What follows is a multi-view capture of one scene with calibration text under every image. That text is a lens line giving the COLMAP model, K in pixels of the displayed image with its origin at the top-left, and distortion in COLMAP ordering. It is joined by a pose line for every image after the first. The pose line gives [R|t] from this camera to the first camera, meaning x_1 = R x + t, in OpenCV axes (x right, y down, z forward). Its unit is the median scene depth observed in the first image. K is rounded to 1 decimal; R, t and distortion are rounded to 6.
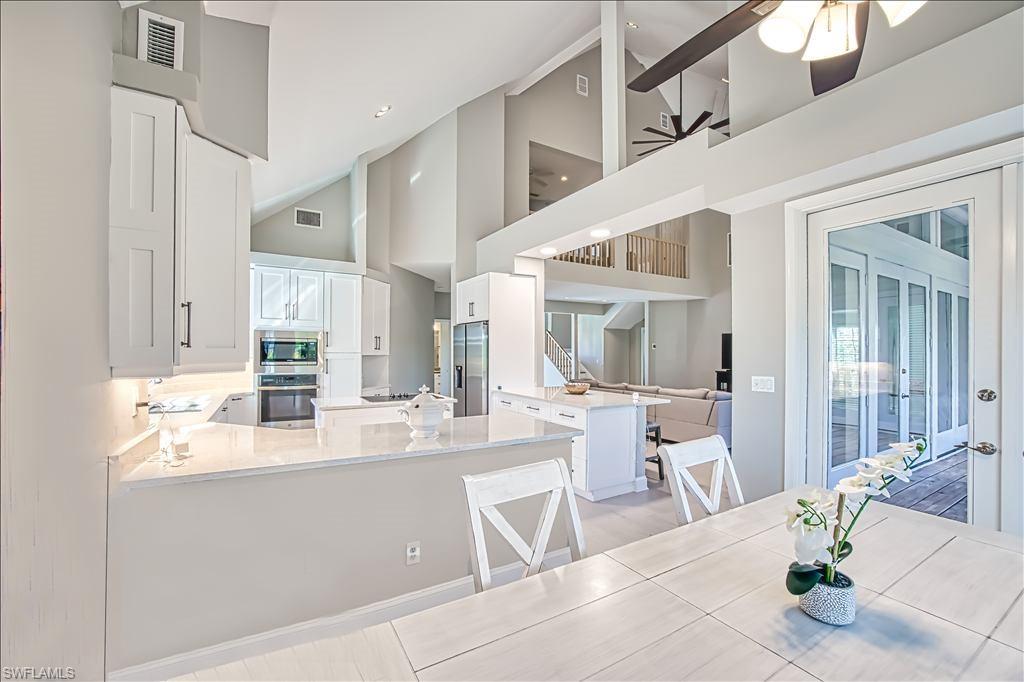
lens RADIAL K [[406.3, 0, 490.8], [0, 406.3, 350.3], [0, 0, 1]] dist [-0.035666, 0.010325]
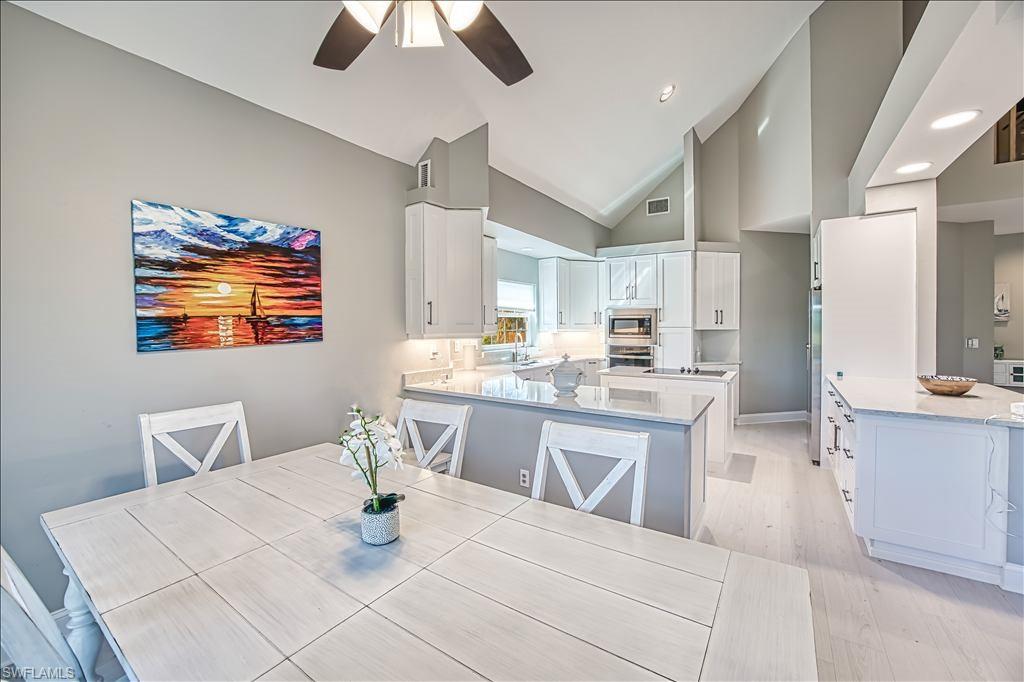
lens RADIAL K [[407.3, 0, 512.7], [0, 407.3, 328.5], [0, 0, 1]] dist [-0.031847, 0.000286]
pose [[0.451786, 0.000625, -0.892126, 0.406815], [0.007060, 0.999966, 0.004276, 0.001922], [0.892098, -0.008231, 0.451767, 0.151806]]
